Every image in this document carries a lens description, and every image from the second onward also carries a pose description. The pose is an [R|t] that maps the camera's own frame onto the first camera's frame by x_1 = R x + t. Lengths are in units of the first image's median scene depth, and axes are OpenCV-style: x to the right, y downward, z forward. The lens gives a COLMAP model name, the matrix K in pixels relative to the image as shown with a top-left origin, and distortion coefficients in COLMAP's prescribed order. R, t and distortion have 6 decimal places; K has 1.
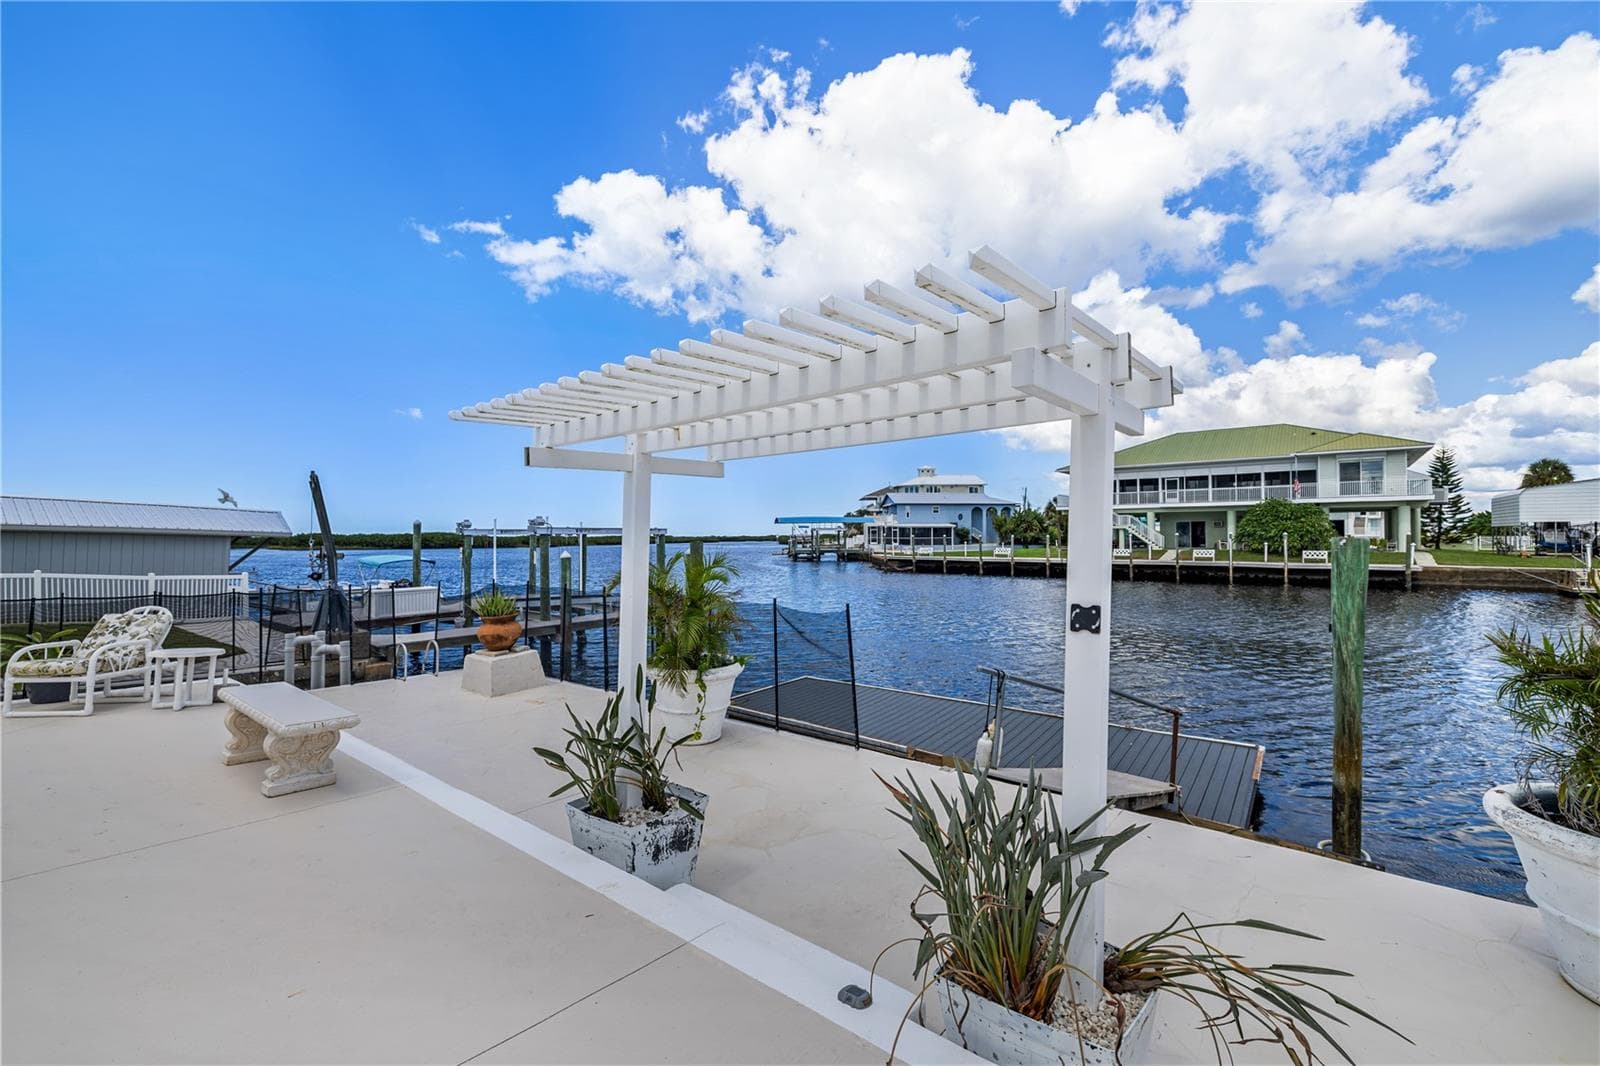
lens RADIAL K [[673.2, 0, 791.7], [0, 673.2, 522.0], [0, 0, 1]] dist [-0.001834, -0.000445]
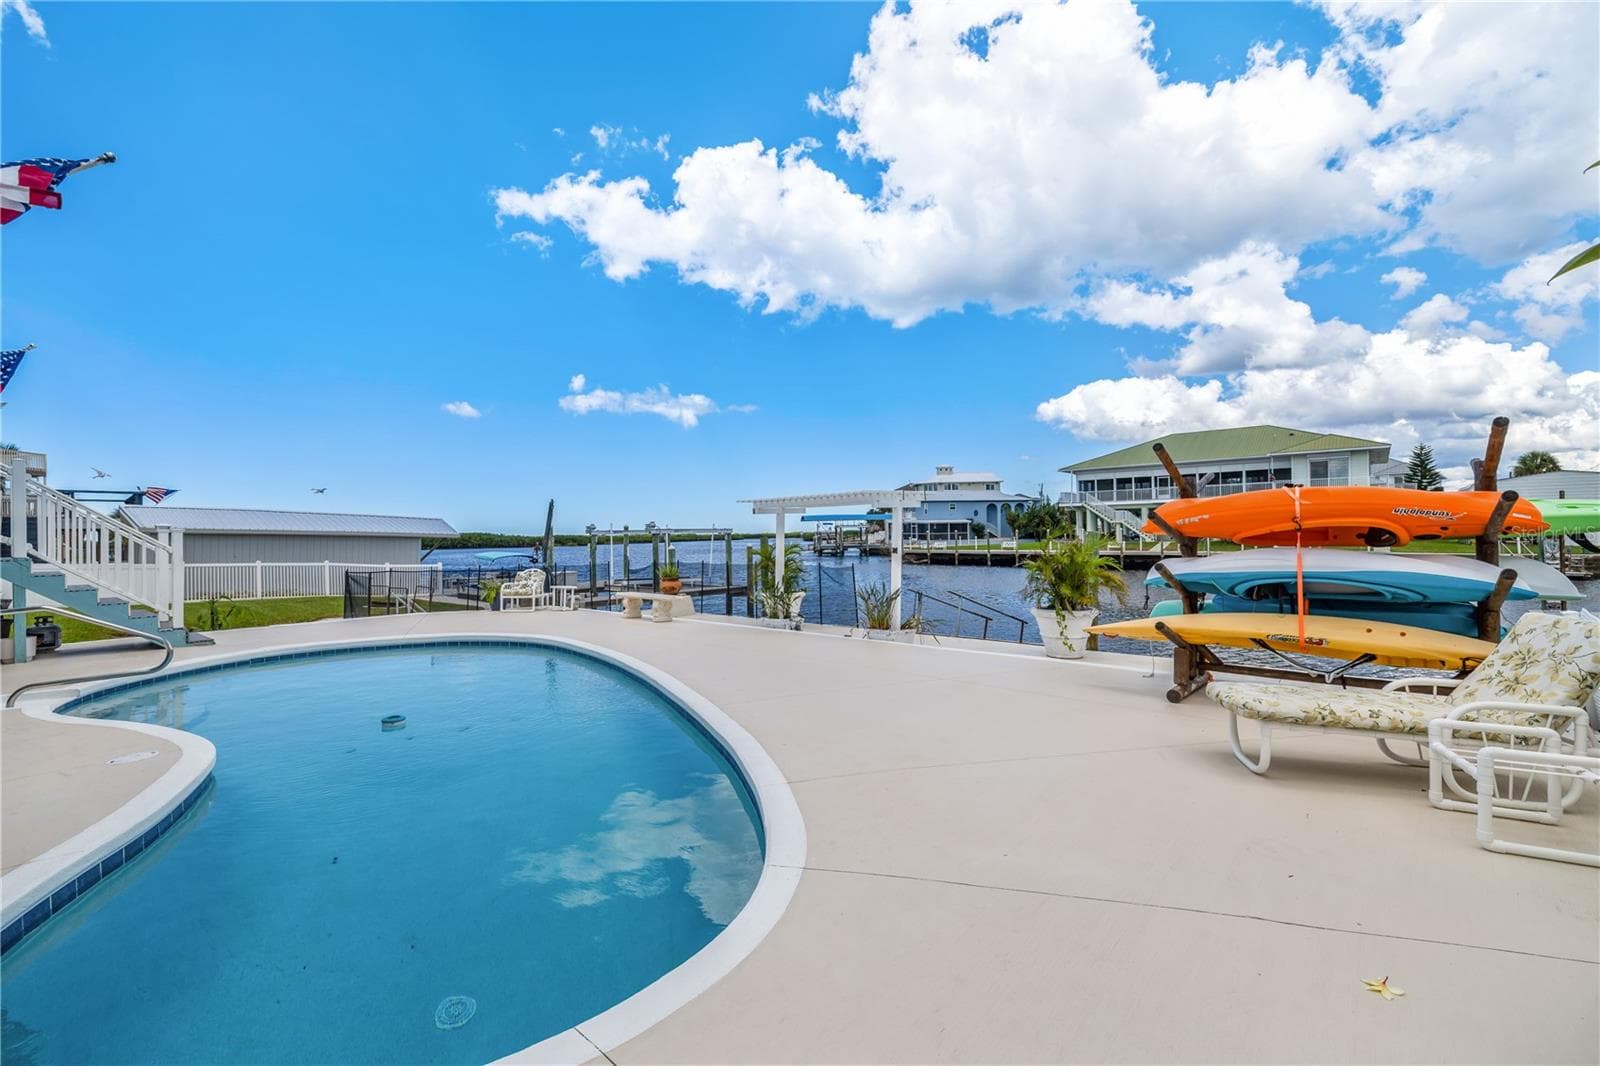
lens RADIAL K [[685.5, 0, 794.3], [0, 685.5, 522.3], [0, 0, 1]] dist [0.004535, -0.000561]
pose [[0.999479, -0.011358, -0.030204, -0.004132], [0.011520, 0.999920, 0.005208, -0.002990], [0.030142, -0.005553, 0.999530, -0.132745]]
